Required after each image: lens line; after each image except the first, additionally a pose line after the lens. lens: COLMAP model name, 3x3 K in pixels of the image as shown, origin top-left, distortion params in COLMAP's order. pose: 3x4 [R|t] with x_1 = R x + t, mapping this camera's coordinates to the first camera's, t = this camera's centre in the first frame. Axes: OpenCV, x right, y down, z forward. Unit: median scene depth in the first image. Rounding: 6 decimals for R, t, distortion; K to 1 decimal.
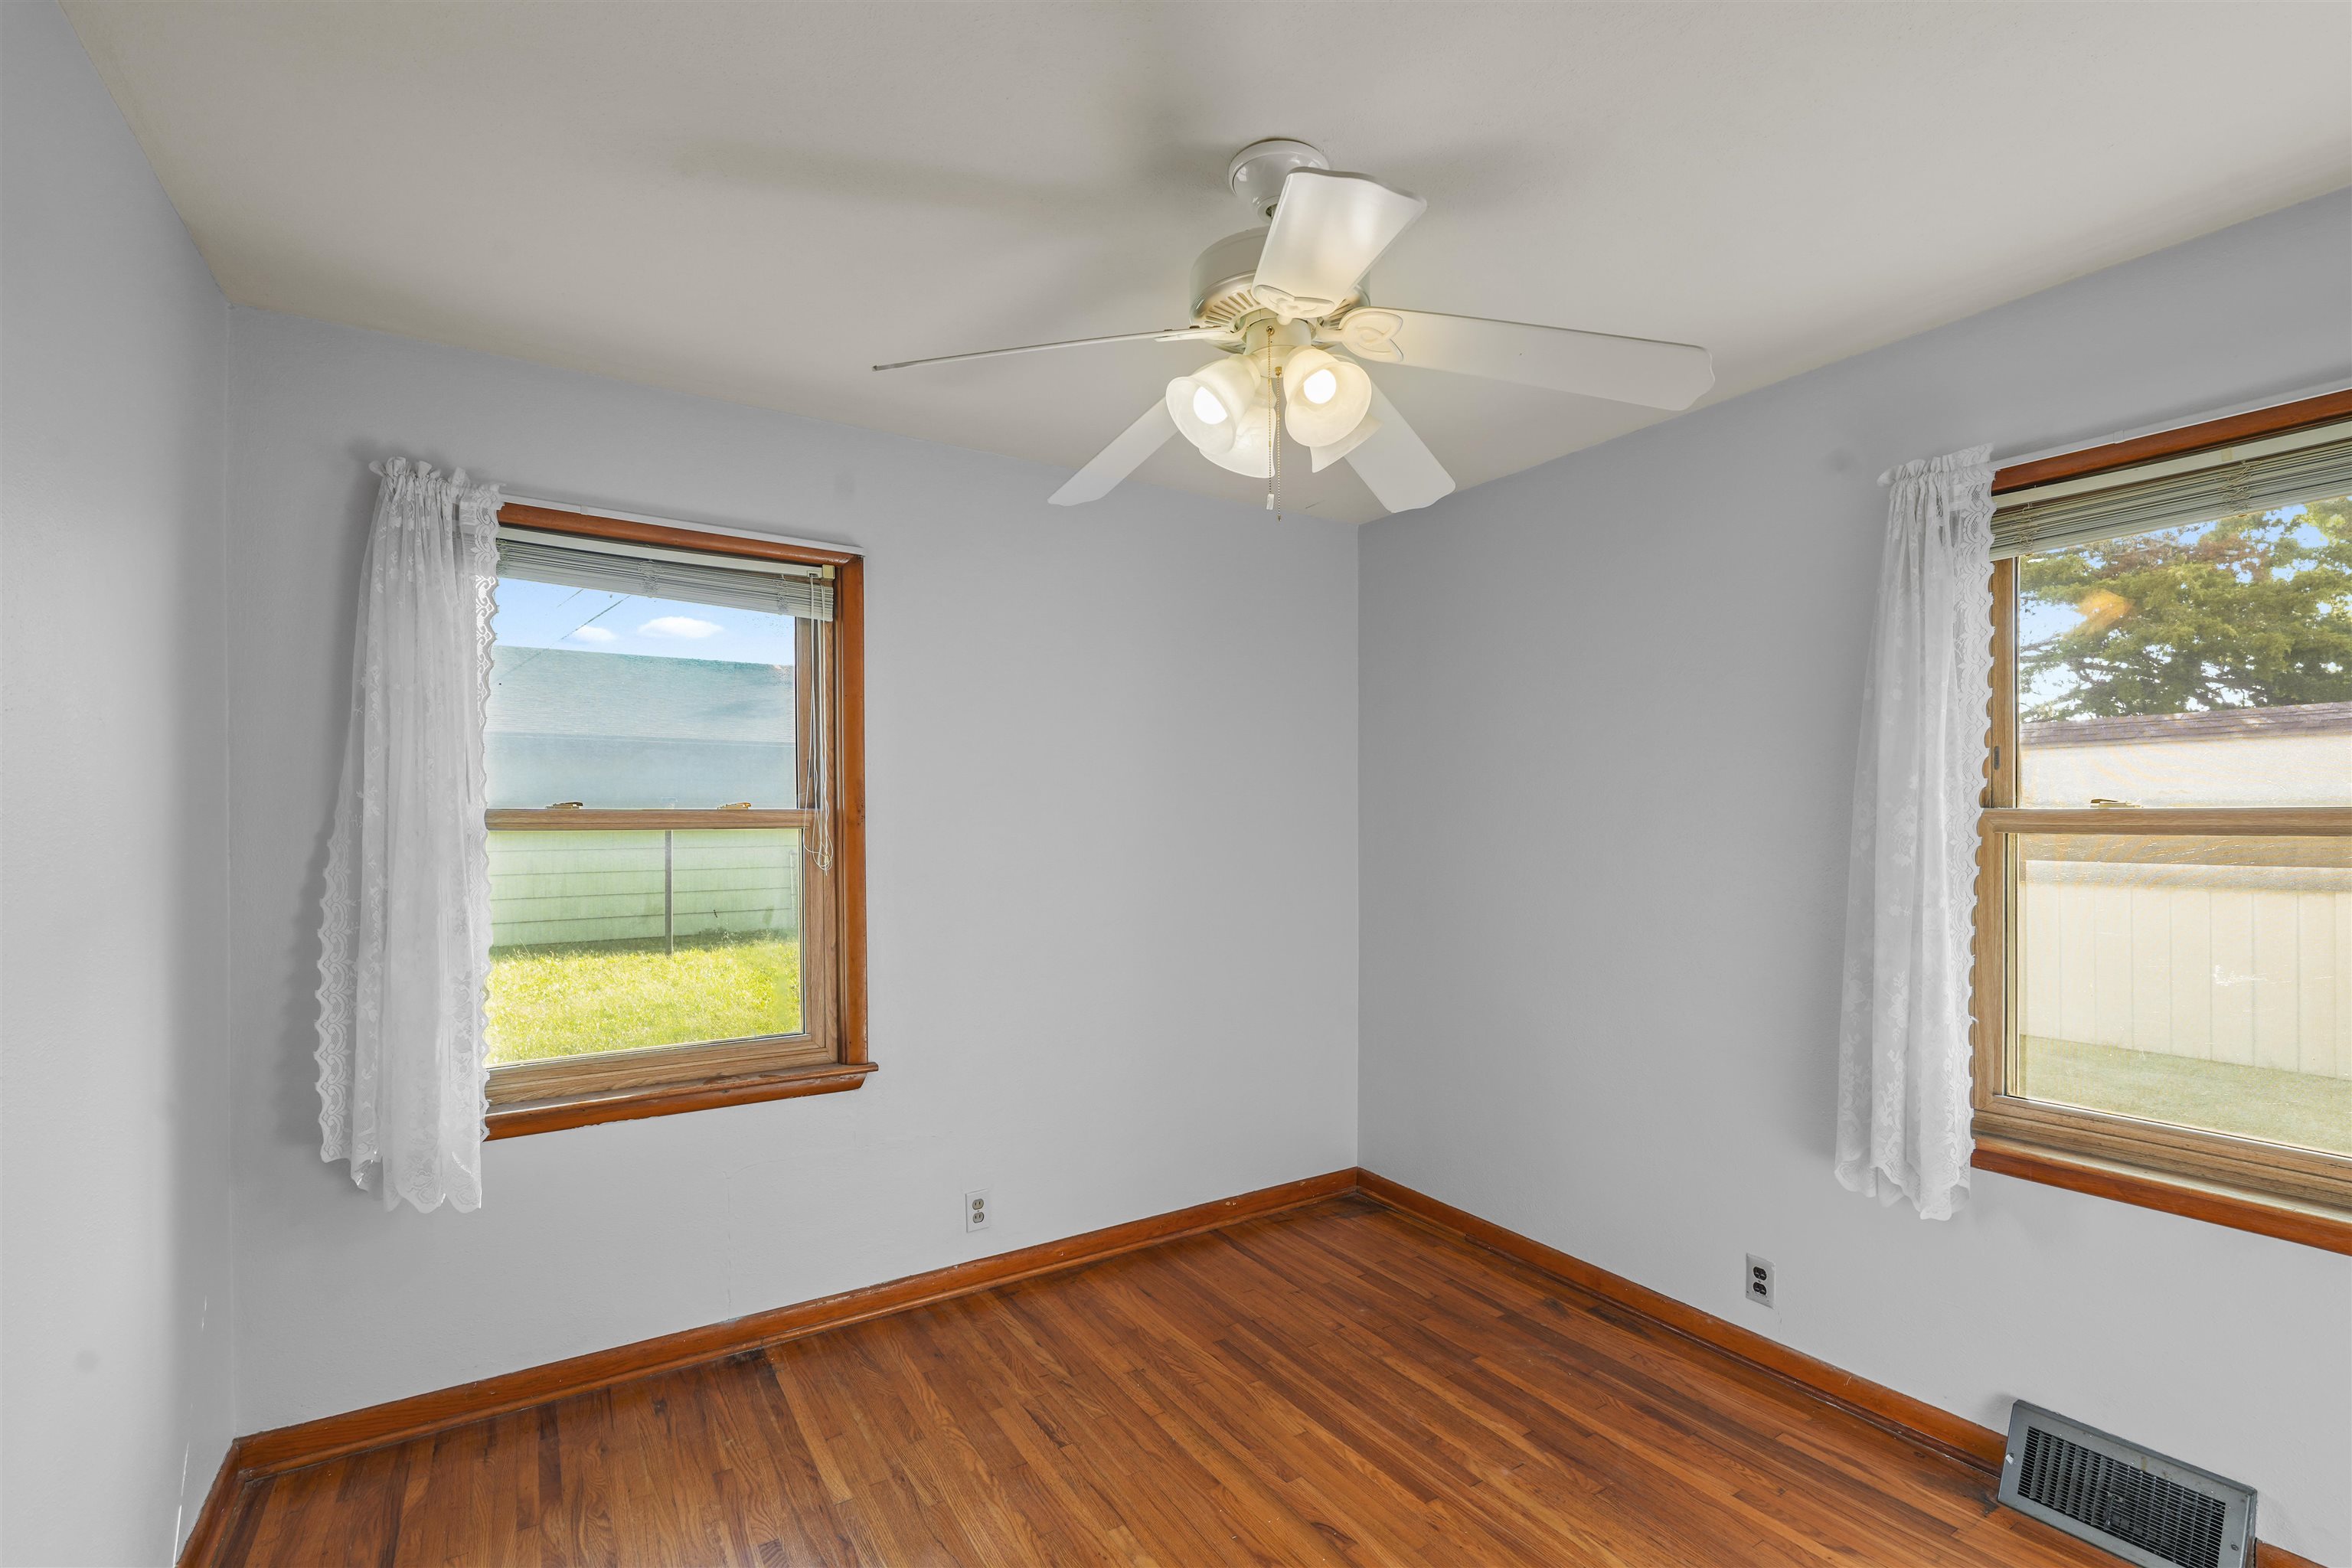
lens RADIAL K [[1028.0, 0, 1157.7], [0, 1028.0, 811.2], [0, 0, 1]] dist [0.001911, -0.000152]
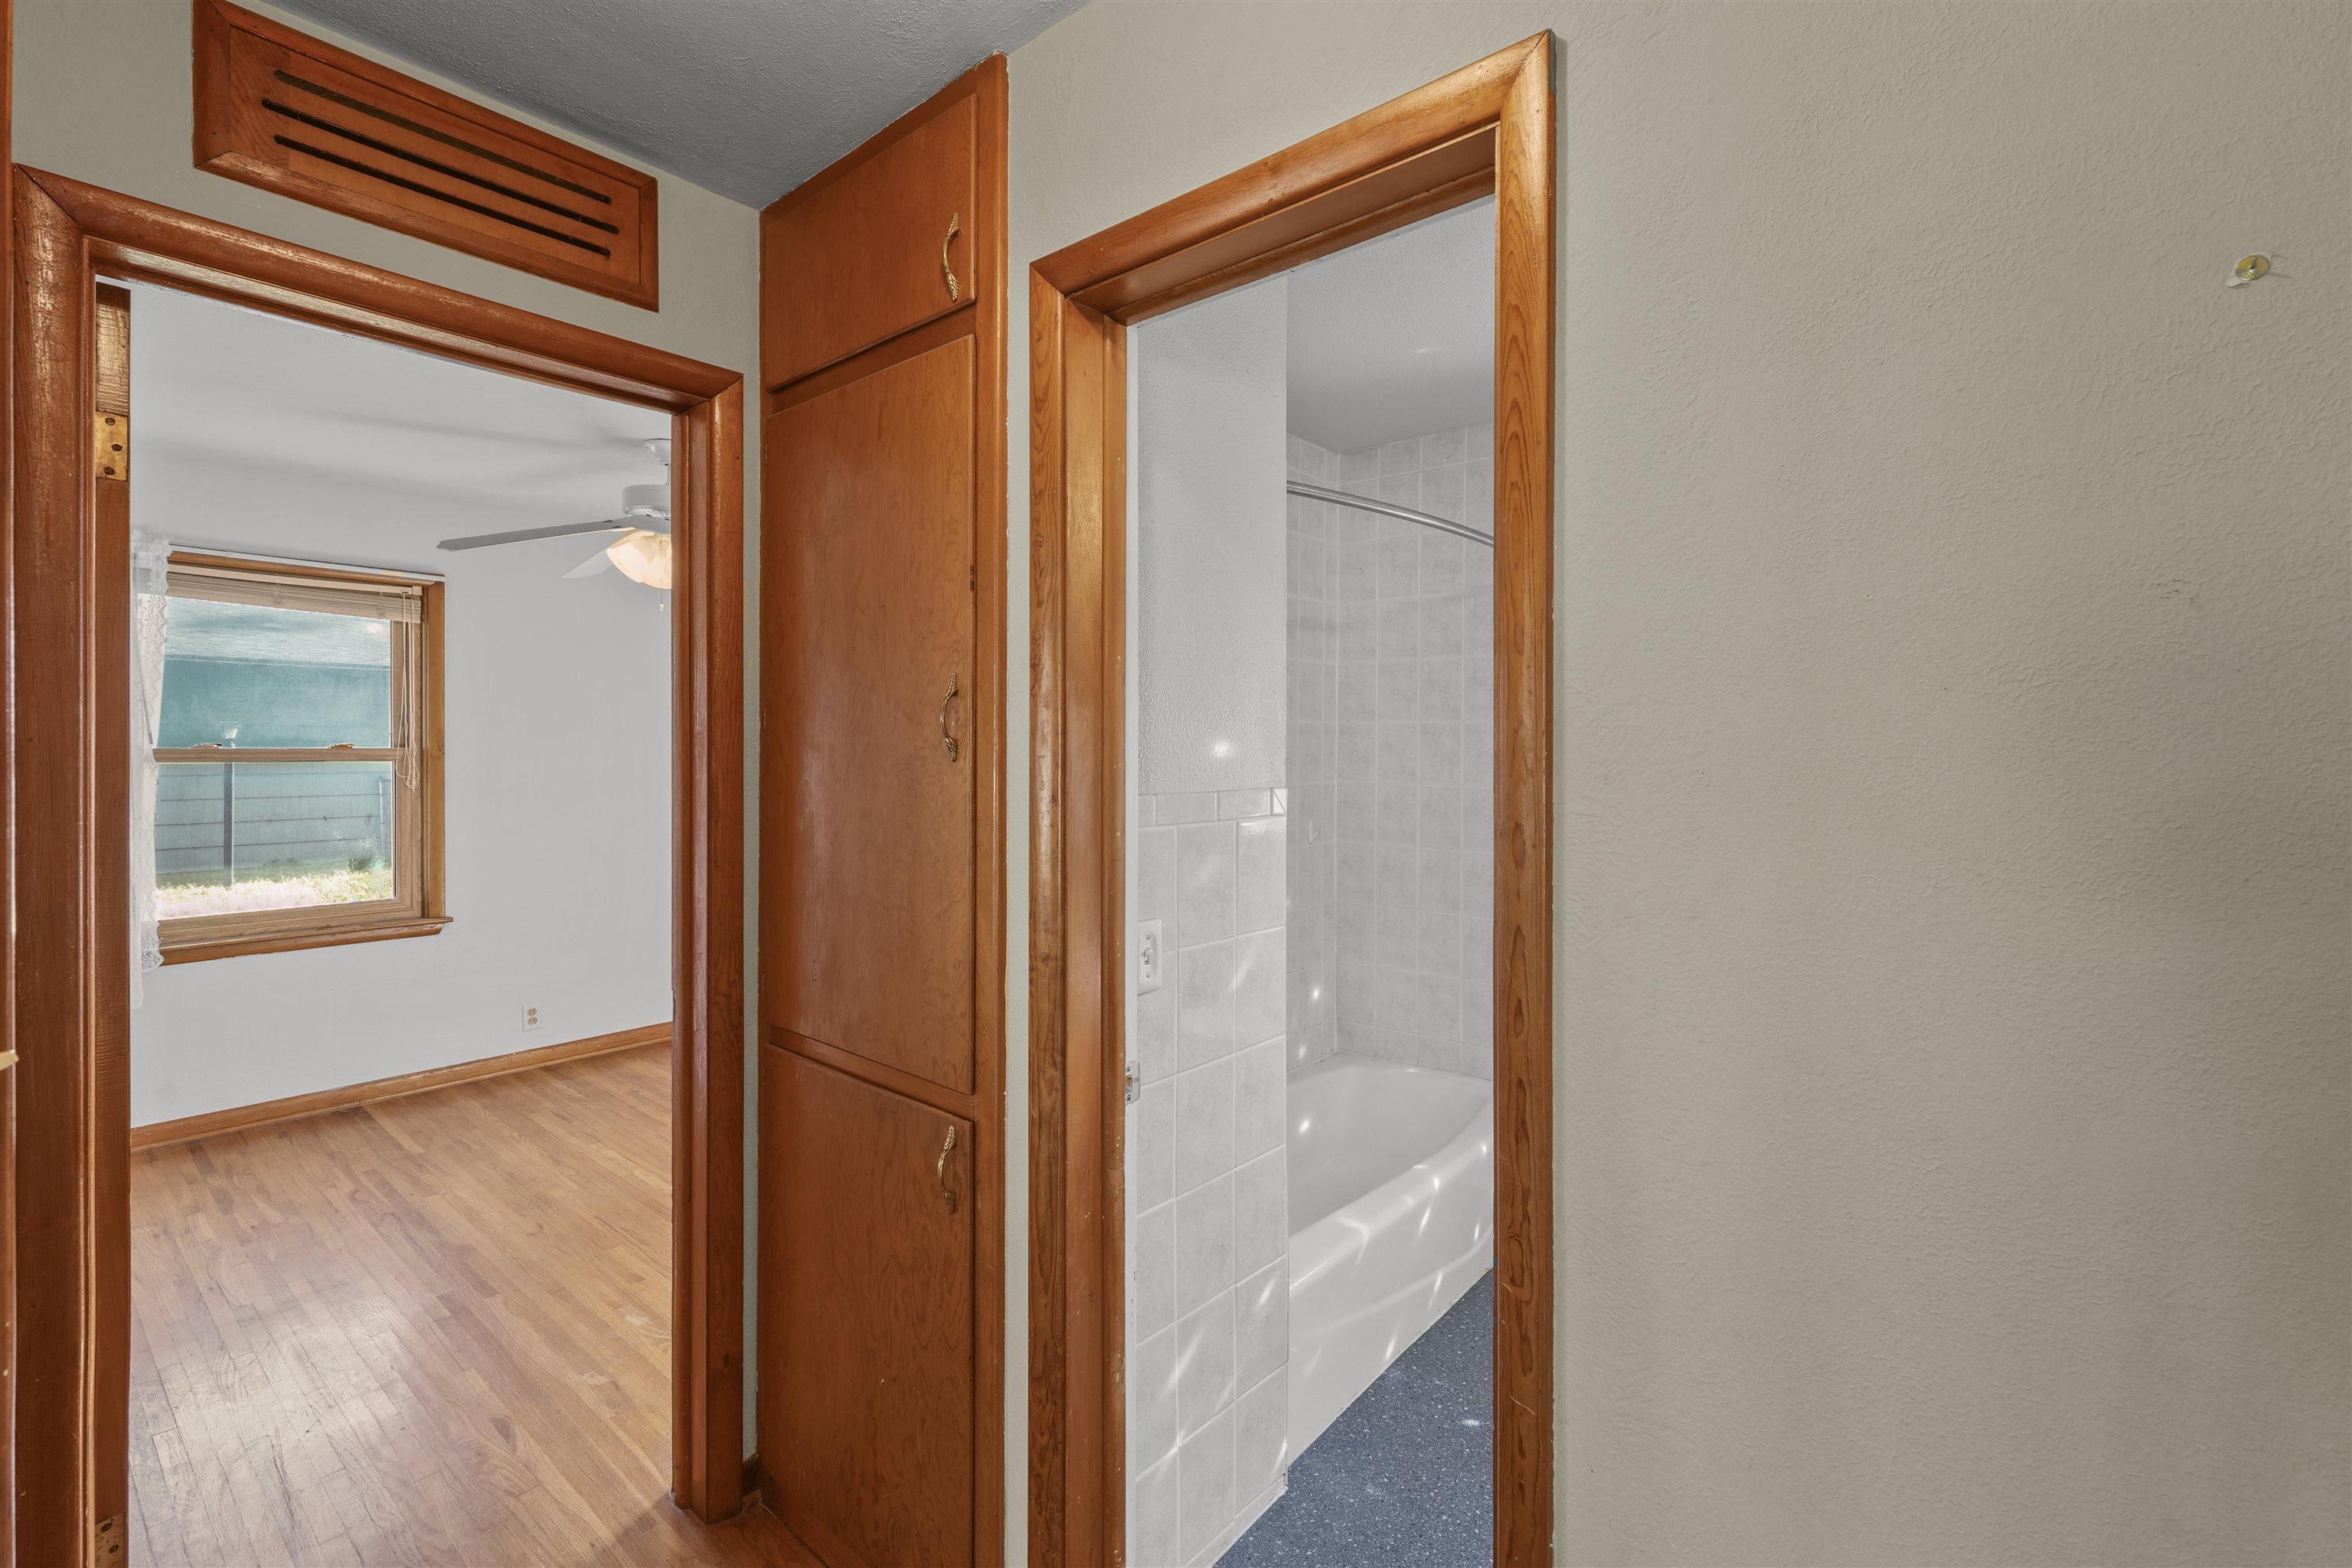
lens RADIAL K [[1028.0, 0, 1168.3], [0, 1028.0, 750.4], [0, 0, 1]] dist [0.001911, -0.000152]
pose [[0.951430, 0.011019, 0.307667, 0.266044], [-0.013467, 0.999892, 0.005834, -0.021928], [-0.307569, -0.009694, 0.951476, -0.777116]]
